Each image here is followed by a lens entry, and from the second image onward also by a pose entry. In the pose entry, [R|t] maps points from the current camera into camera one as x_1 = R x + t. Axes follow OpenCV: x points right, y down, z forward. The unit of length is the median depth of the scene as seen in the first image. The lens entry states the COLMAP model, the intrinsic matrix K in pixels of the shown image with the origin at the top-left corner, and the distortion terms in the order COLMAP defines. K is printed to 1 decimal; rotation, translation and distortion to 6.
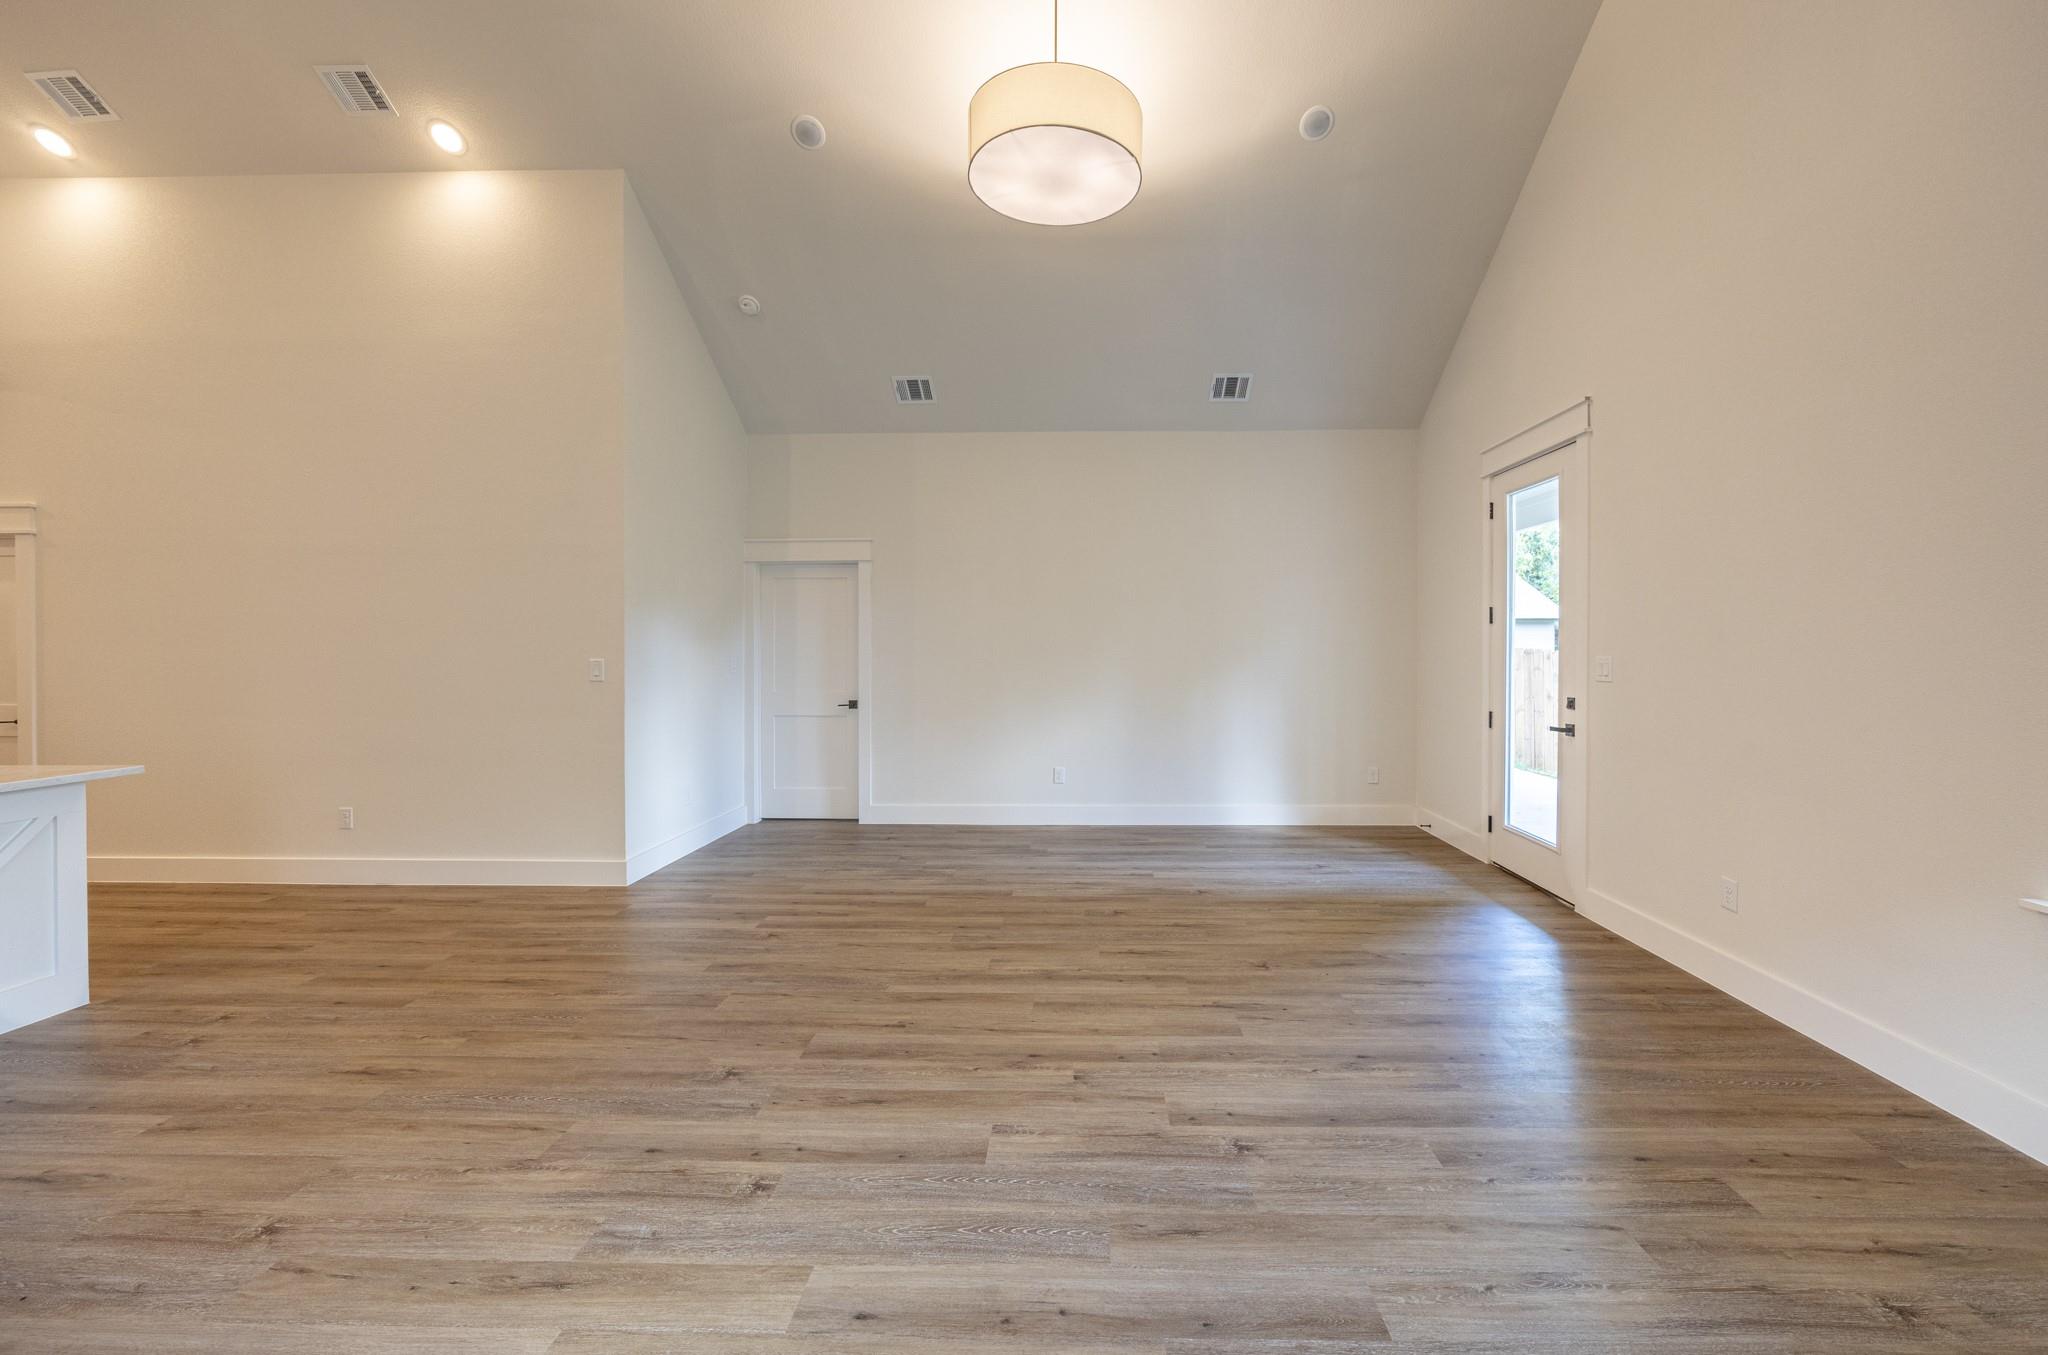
lens RADIAL K [[798.7, 0, 1041.5], [0, 798.7, 659.9], [0, 0, 1]] dist [-0.000131, -0.000241]
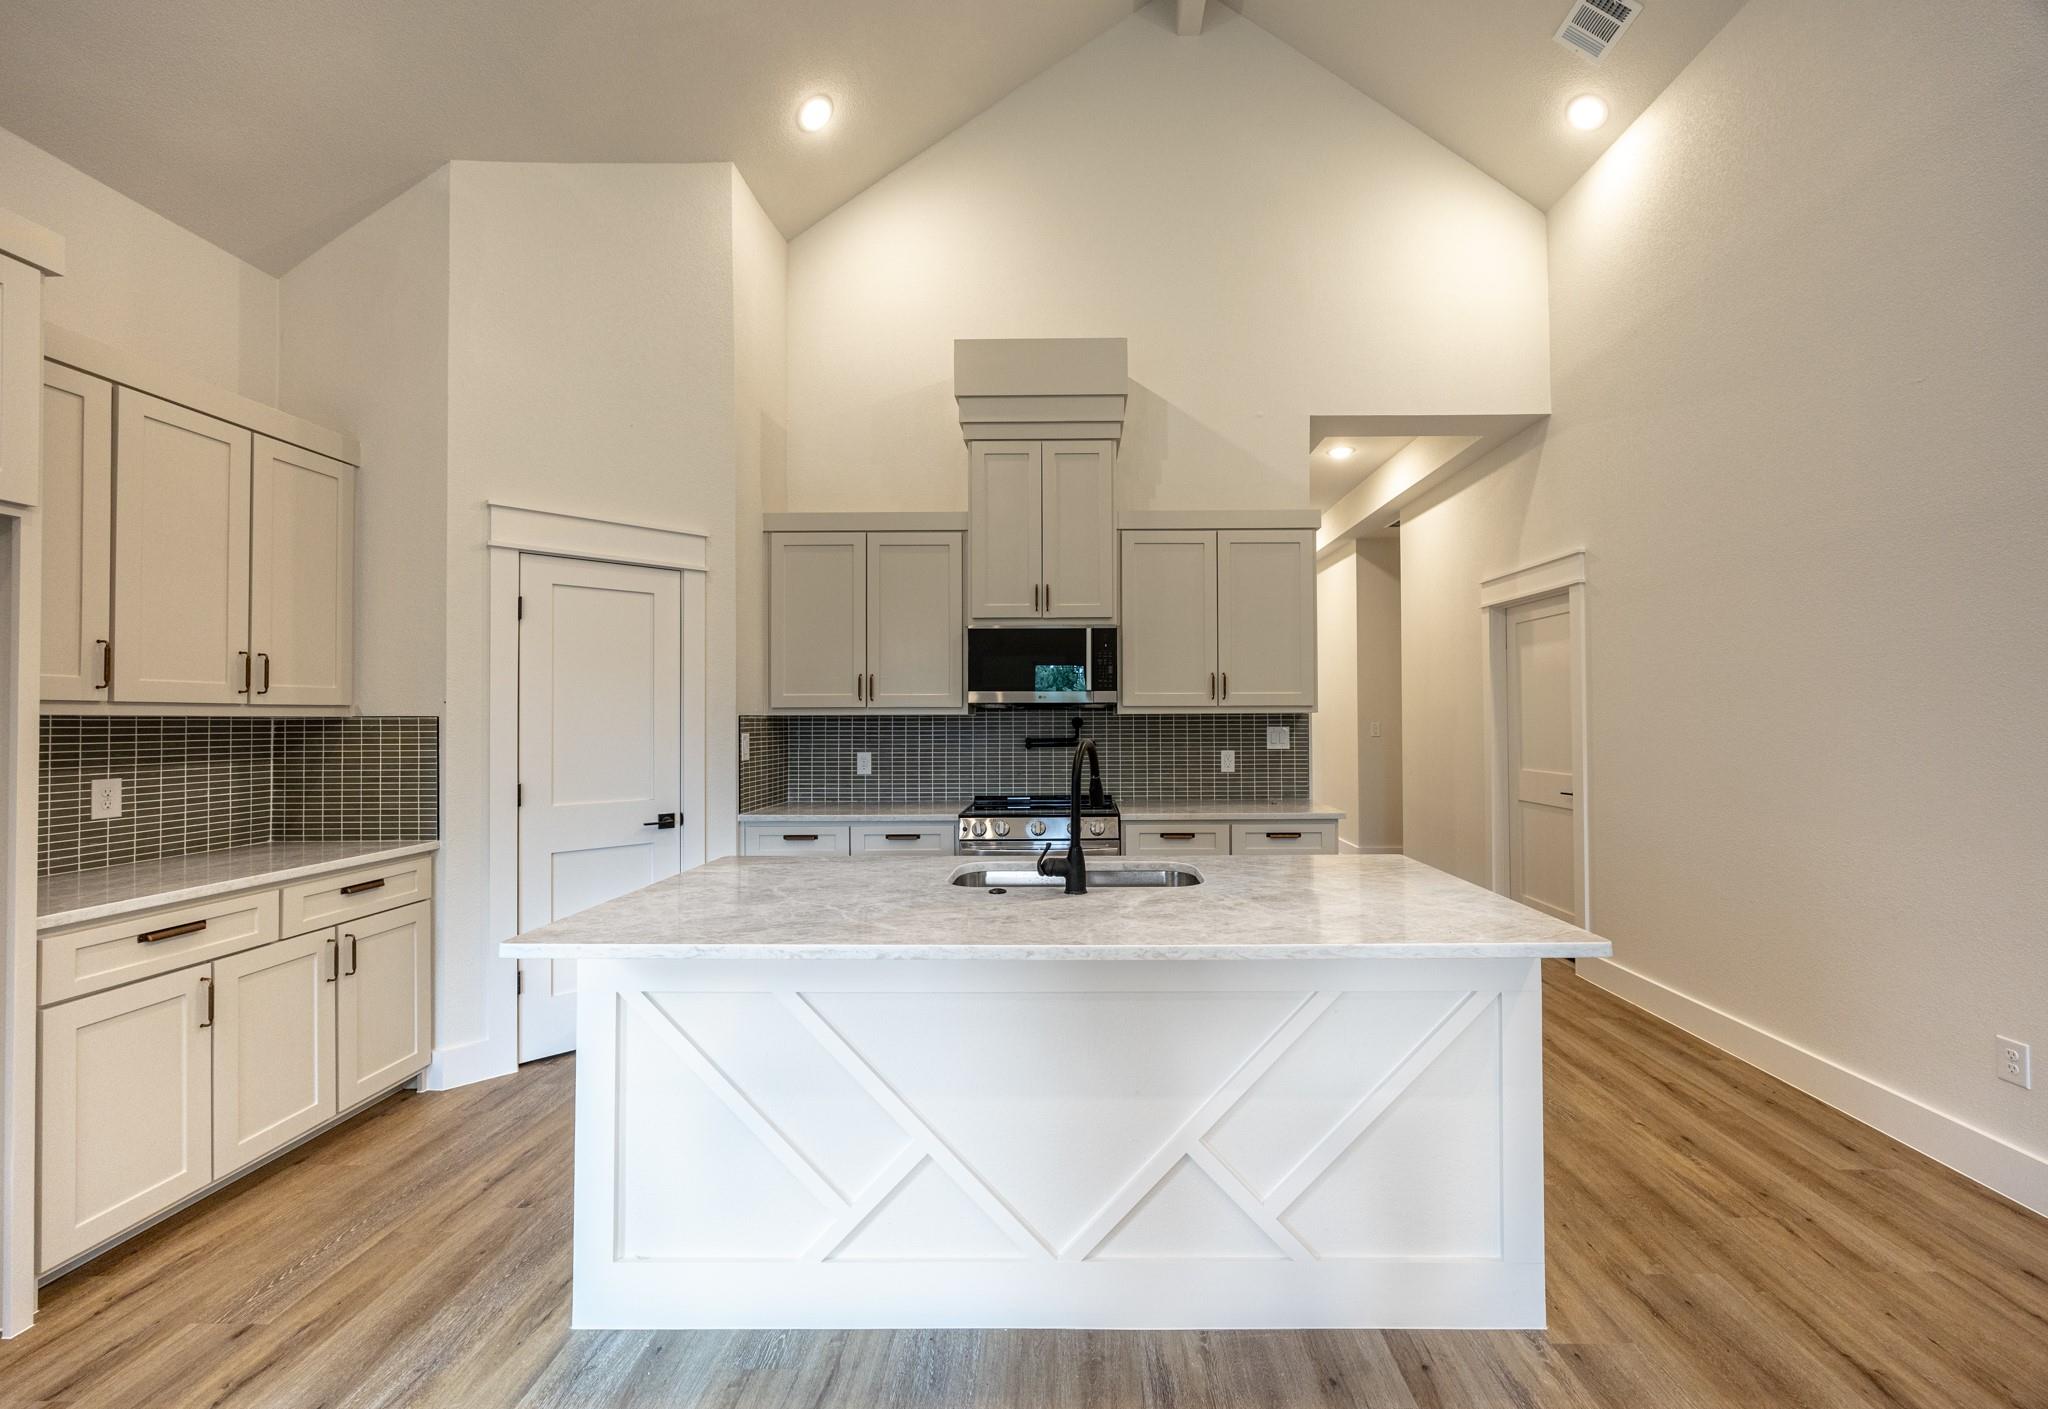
lens RADIAL K [[820.0, 0, 1075.4], [0, 820.0, 705.5], [0, 0, 1]] dist [-0.000283, -0.000028]
pose [[0.047297, -0.018822, -0.998703, -0.664671], [-0.002945, 0.999815, -0.018983, -0.006258], [0.998877, 0.003839, 0.047233, 0.683934]]
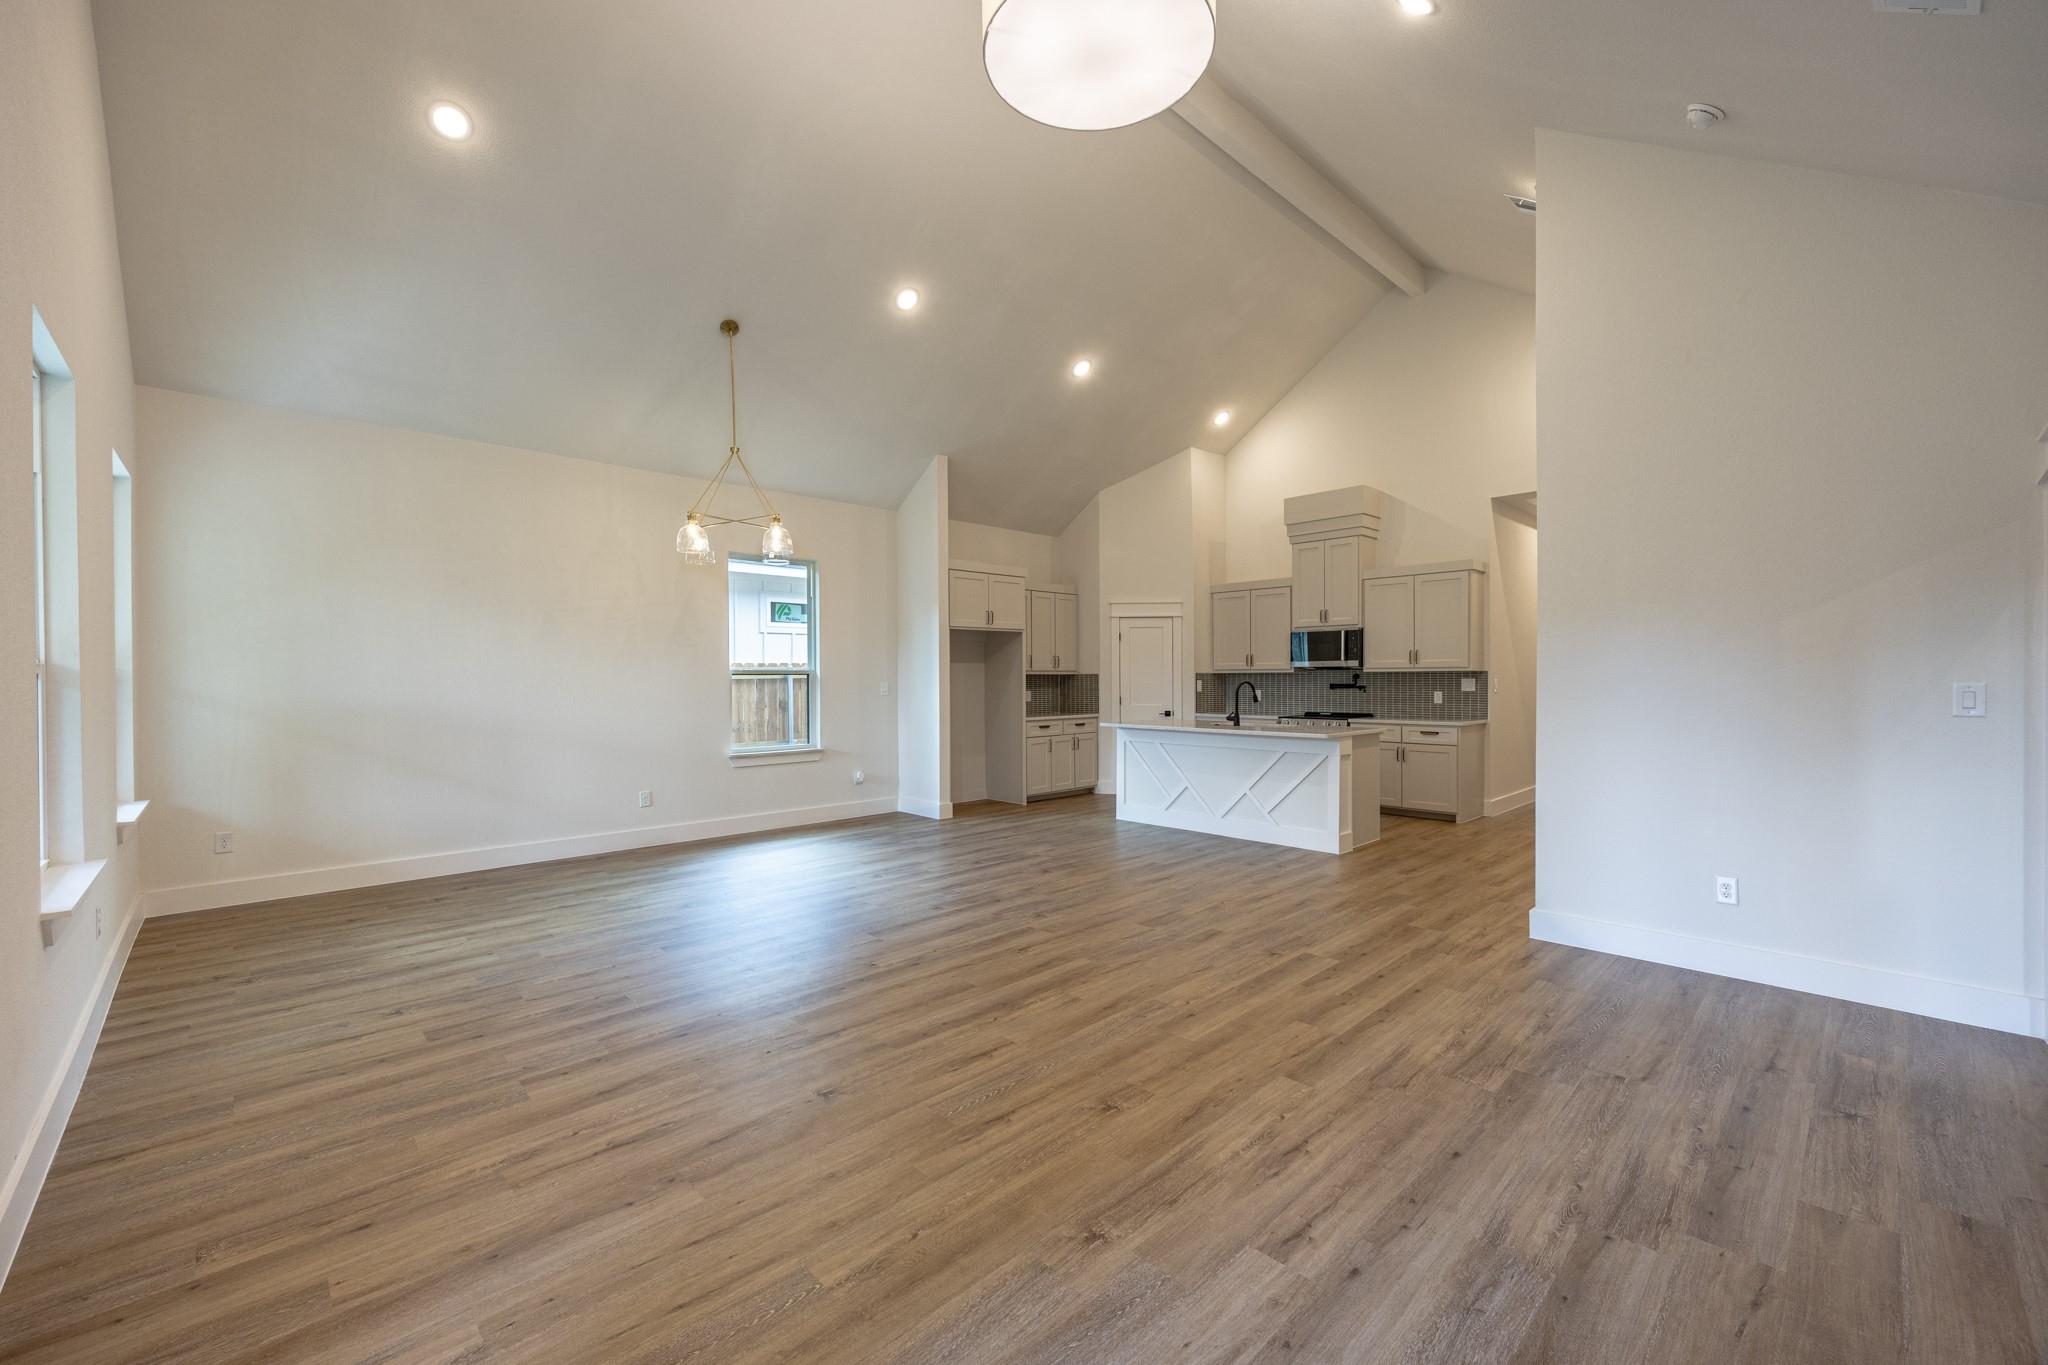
lens RADIAL K [[820.9, 0, 1028.1], [0, 820.9, 680.1], [0, 0, 1]] dist [-0.000003, -0.000021]
pose [[-0.681884, 0.004088, -0.731449, 0.827334], [-0.001759, 0.999972, 0.007229, -0.008437], [0.731458, 0.006216, -0.681858, 1.941523]]
